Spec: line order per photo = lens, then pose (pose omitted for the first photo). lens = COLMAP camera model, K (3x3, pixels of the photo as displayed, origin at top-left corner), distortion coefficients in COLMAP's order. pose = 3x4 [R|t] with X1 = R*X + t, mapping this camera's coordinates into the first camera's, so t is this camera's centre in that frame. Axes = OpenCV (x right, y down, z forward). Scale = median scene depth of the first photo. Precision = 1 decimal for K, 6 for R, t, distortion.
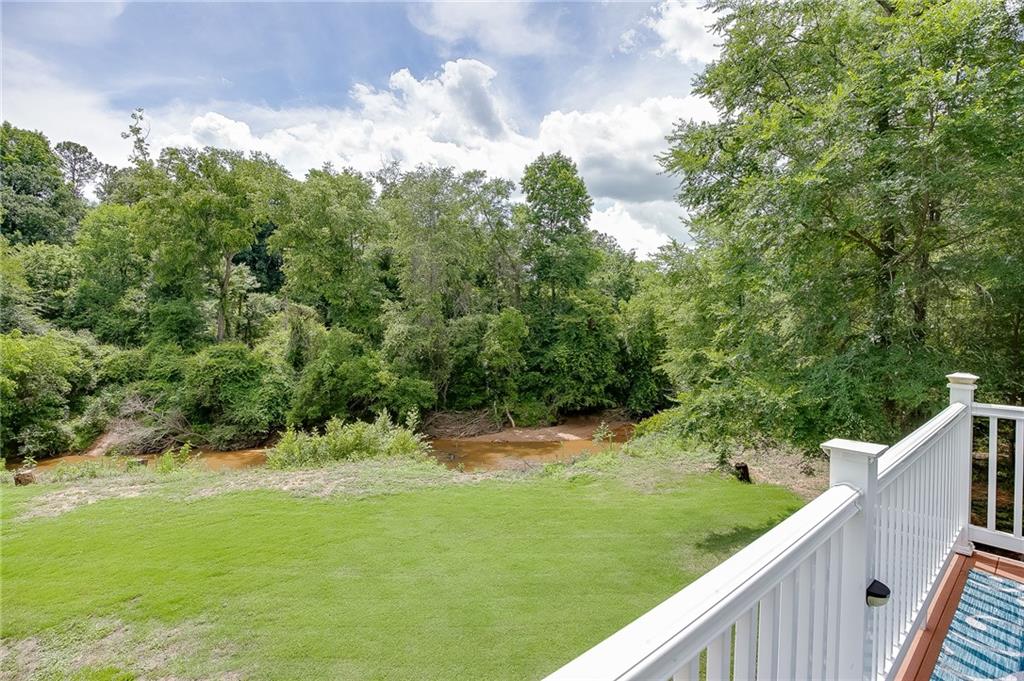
lens RADIAL K [[462.4, 0, 521.1], [0, 462.4, 336.8], [0, 0, 1]] dist [-0.020869, 0.002352]
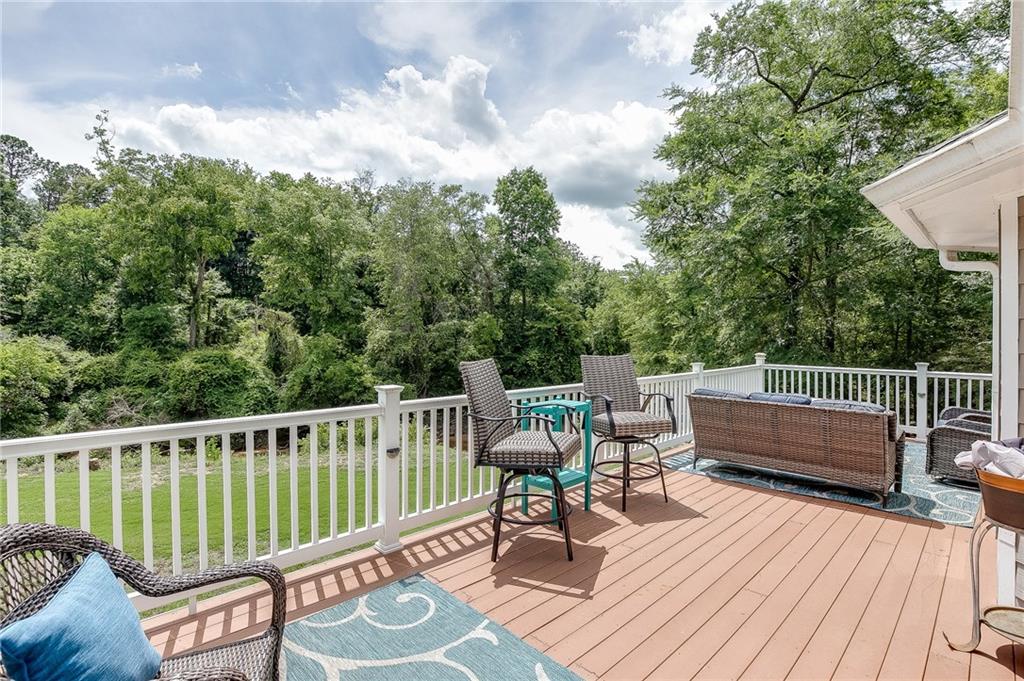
lens RADIAL K [[481.0, 0, 518.4], [0, 481.0, 336.2], [0, 0, 1]] dist [-0.018830, 0.004506]
pose [[0.996431, -0.000490, 0.084413, -0.041870], [0.001608, 0.999912, -0.013173, 0.000904], [-0.084399, 0.013262, 0.996344, -0.105415]]
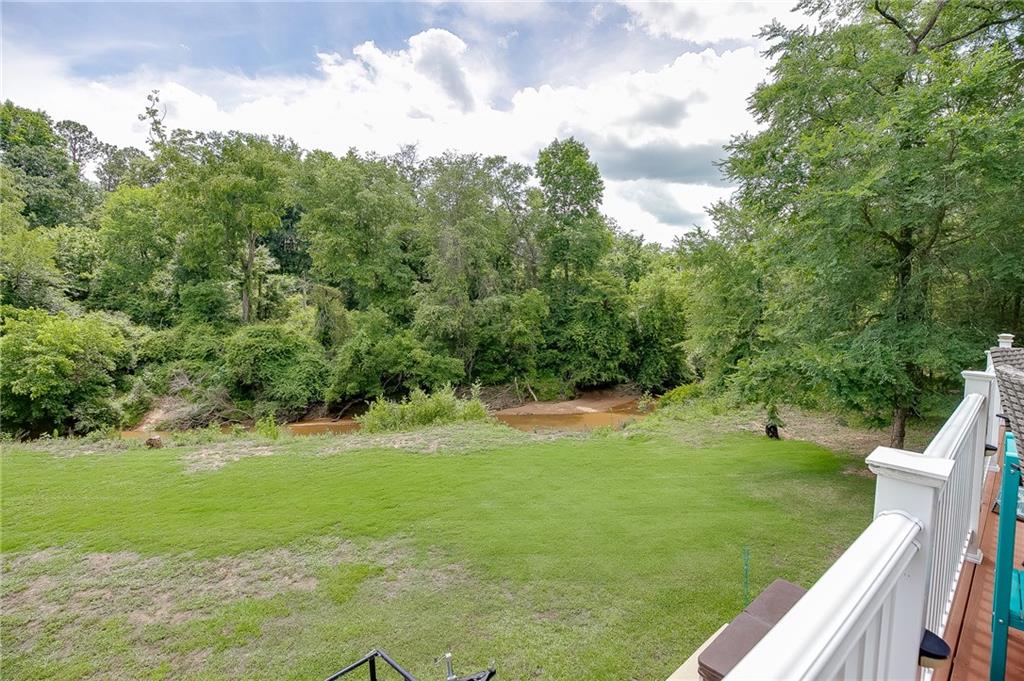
lens RADIAL K [[462.4, 0, 522.3], [0, 462.4, 334.6], [0, 0, 1]] dist [-0.020869, 0.002352]
pose [[0.999526, -0.004598, 0.030442, -0.074660], [0.003403, 0.999226, 0.039201, 0.000131], [-0.030599, -0.039079, 0.998768, -0.055797]]
